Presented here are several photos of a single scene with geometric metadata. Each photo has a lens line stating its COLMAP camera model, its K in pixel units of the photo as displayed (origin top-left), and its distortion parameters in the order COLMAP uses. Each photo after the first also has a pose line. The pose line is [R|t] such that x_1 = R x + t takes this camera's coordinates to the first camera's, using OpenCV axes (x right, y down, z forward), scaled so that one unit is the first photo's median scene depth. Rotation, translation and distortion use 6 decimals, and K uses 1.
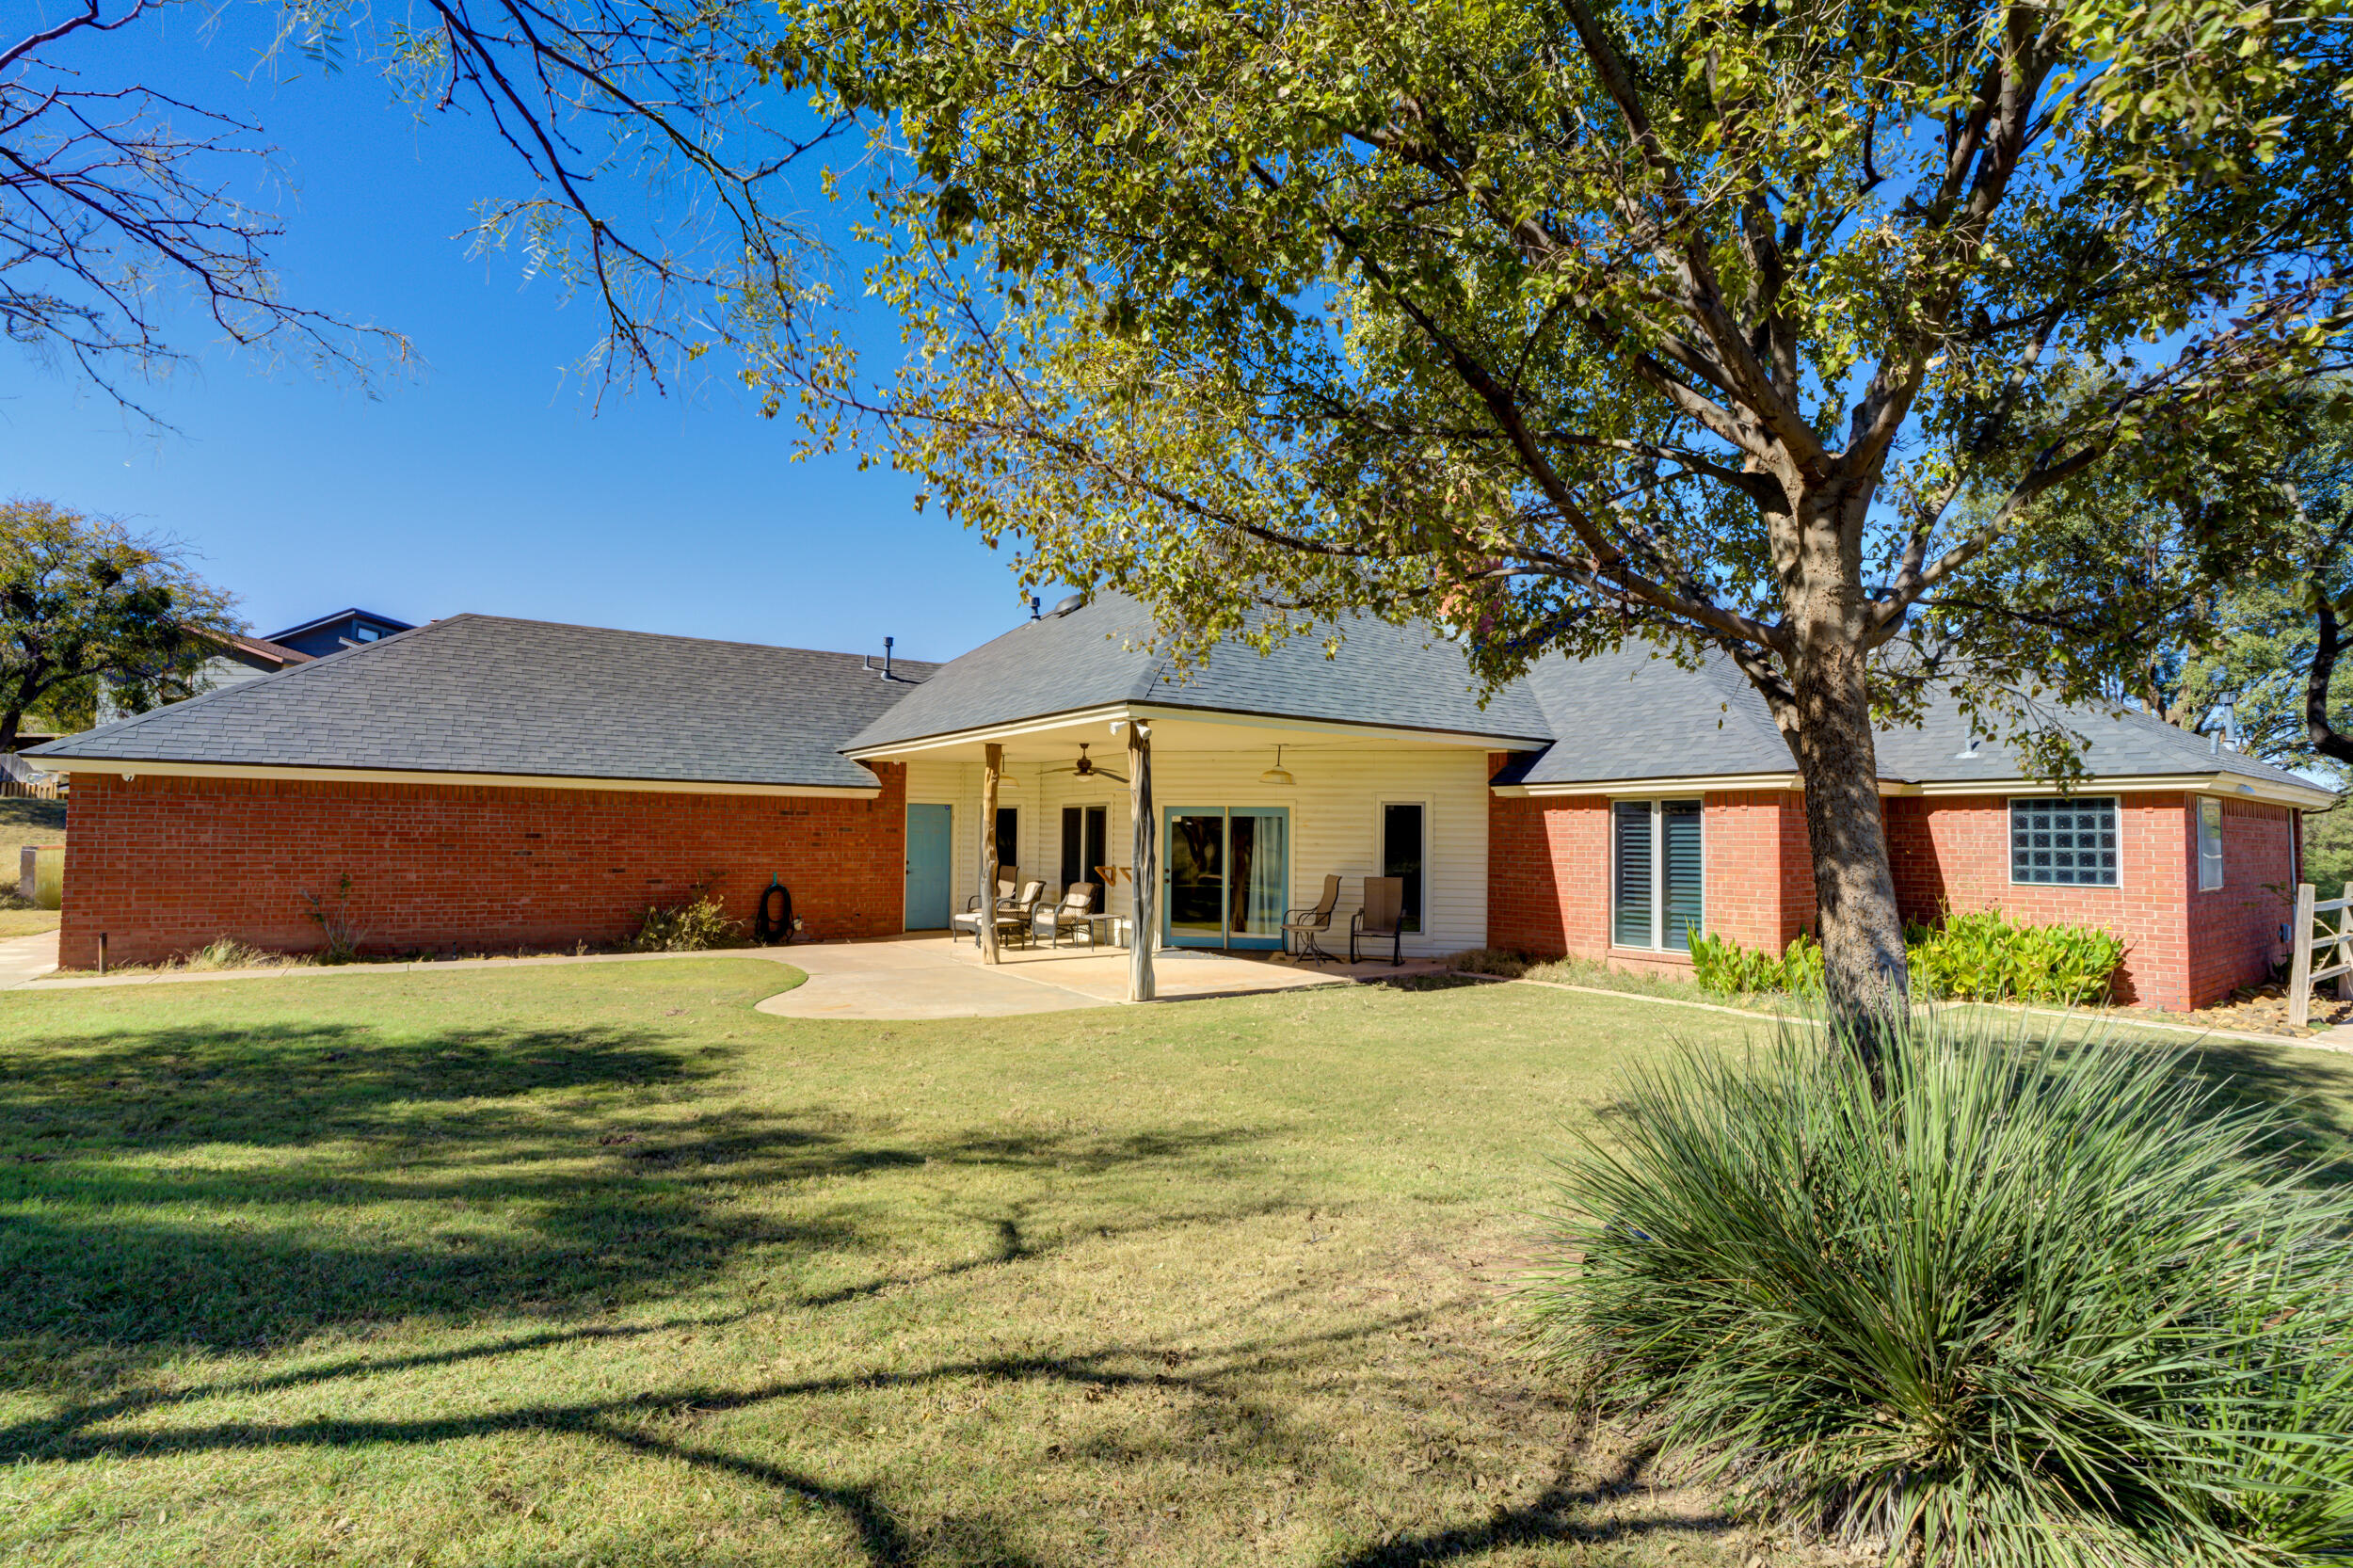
lens RADIAL K [[1101.1, 0, 1171.5], [0, 1101.1, 794.3], [0, 0, 1]] dist [-0.074453, 0.020296]
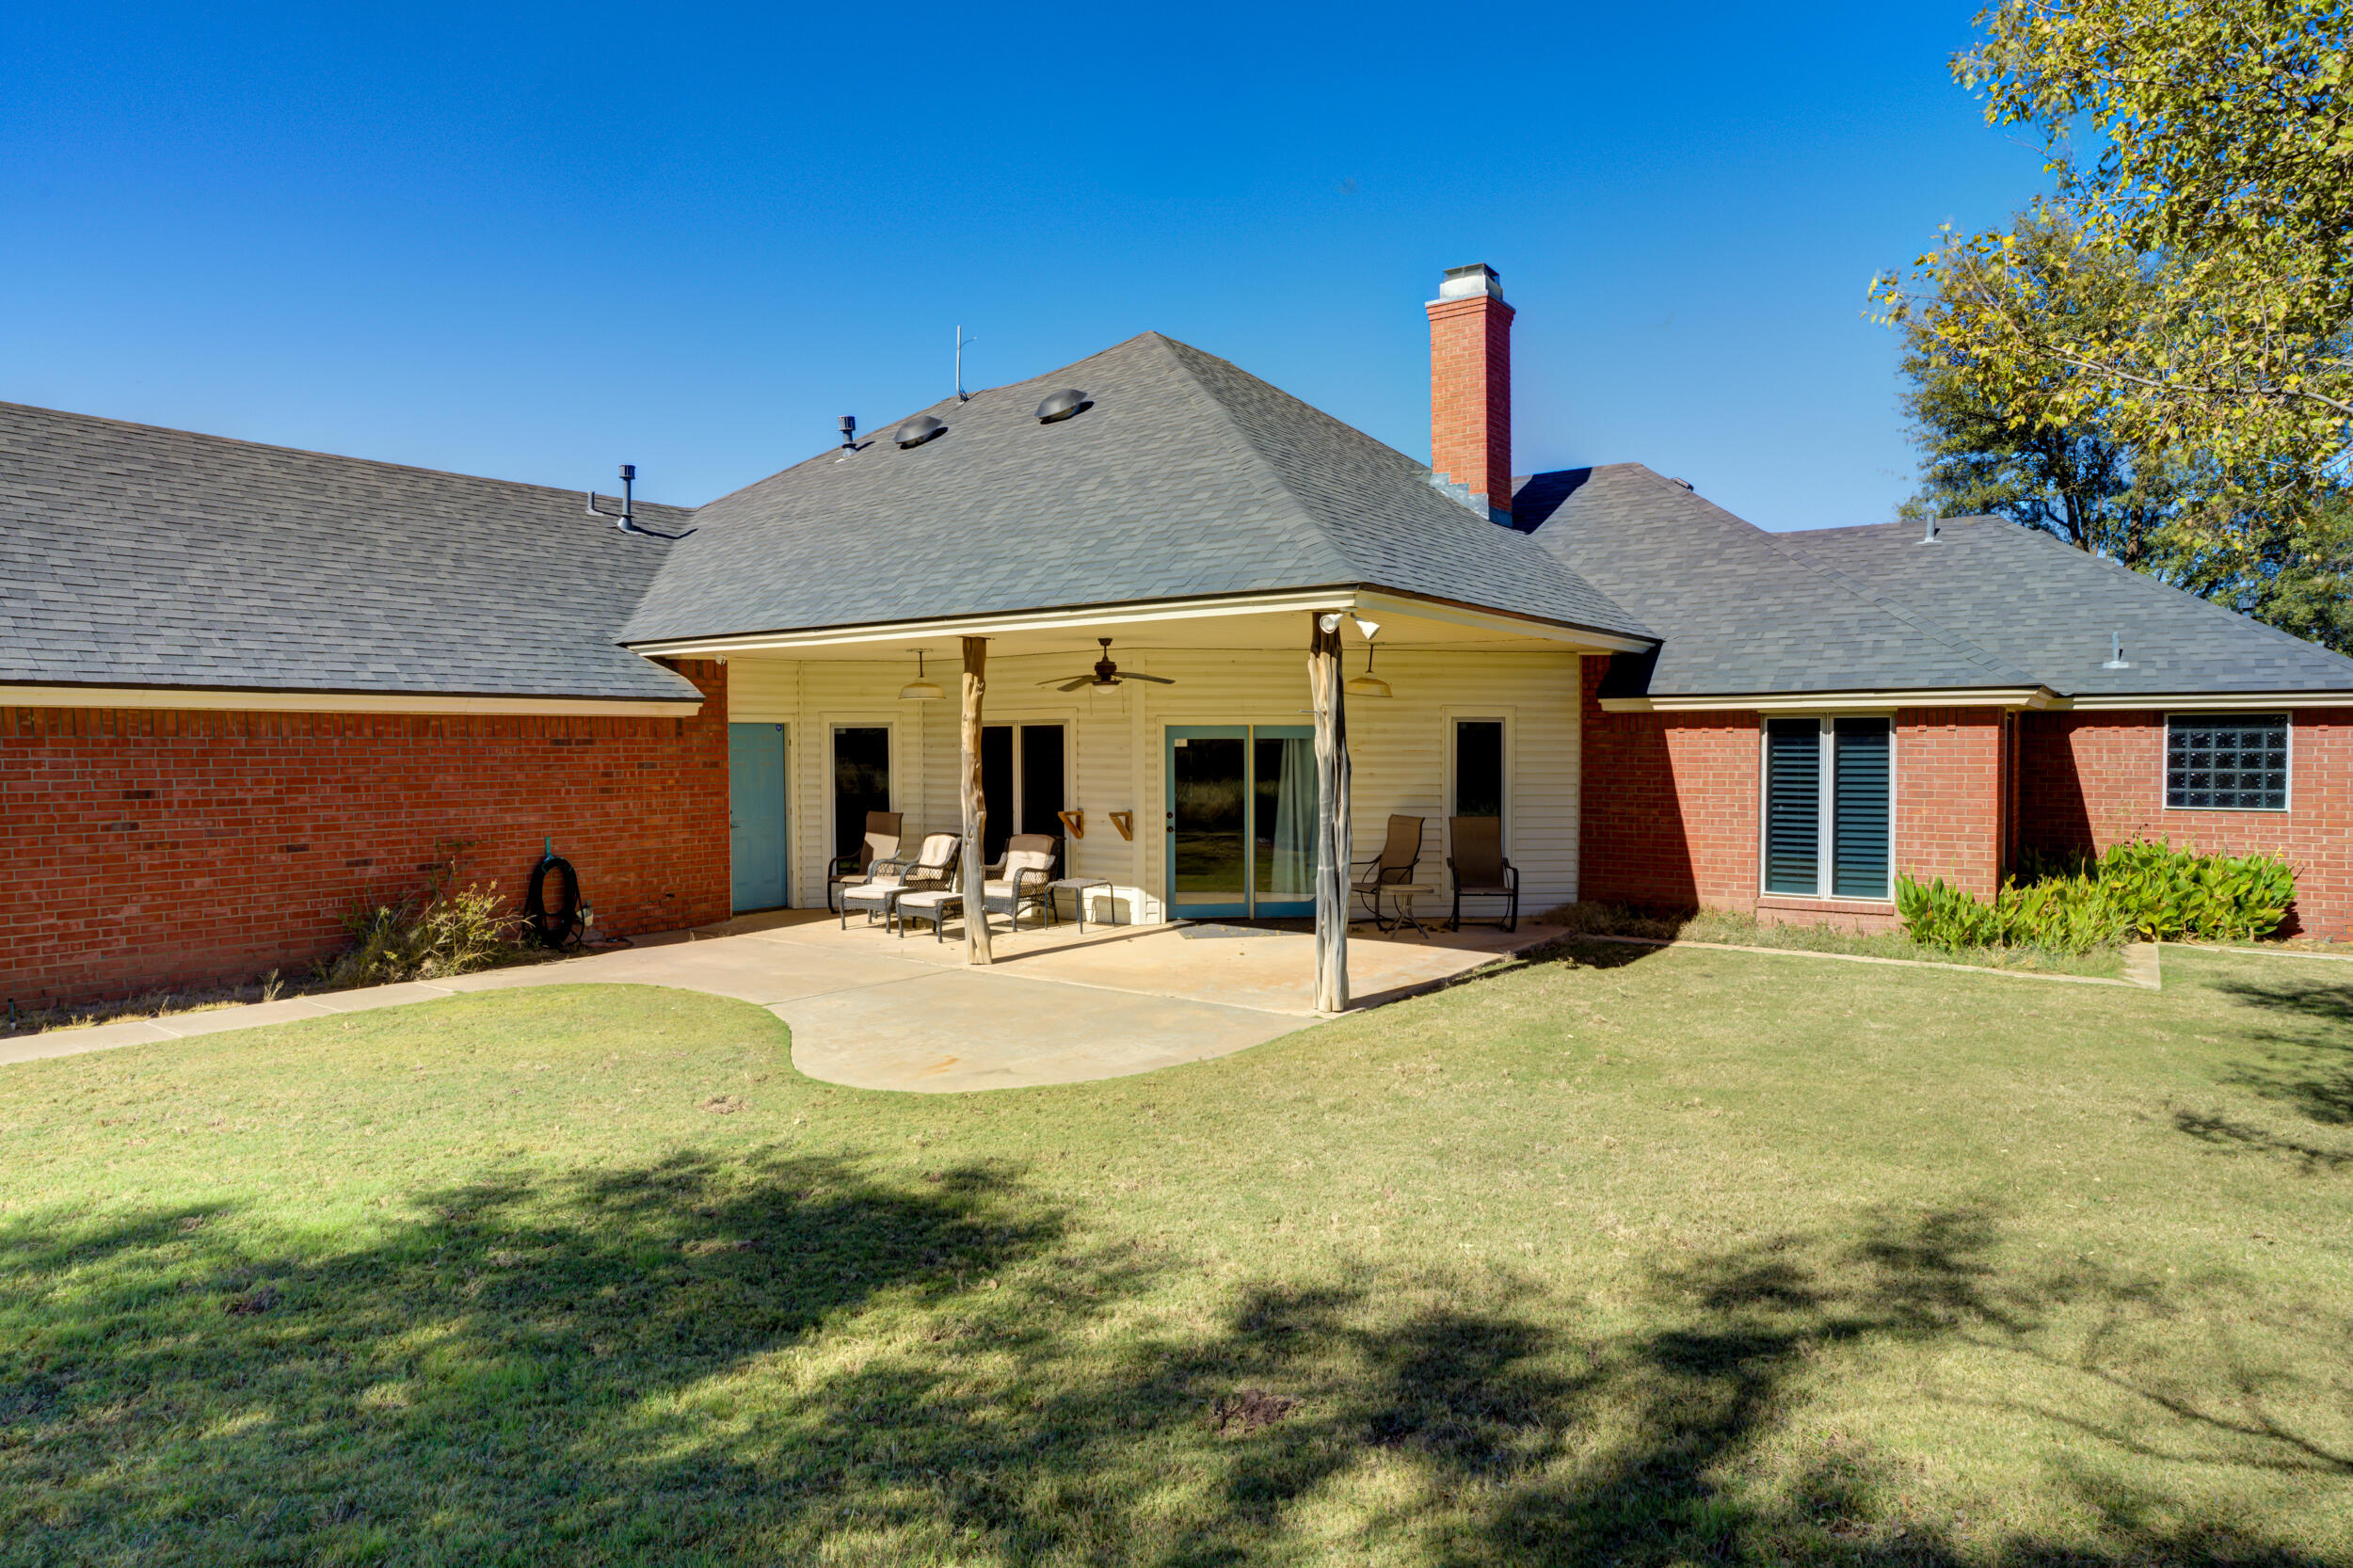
lens RADIAL K [[1370.9, 0, 1176.5], [0, 1370.9, 784.0], [0, 0, 1]] dist [-0.031609, 0.003169]
pose [[0.943241, -0.024938, 0.331171, -0.318066], [0.001365, 0.997459, 0.071223, -0.016301], [-0.332106, -0.066728, 0.940879, 0.162440]]
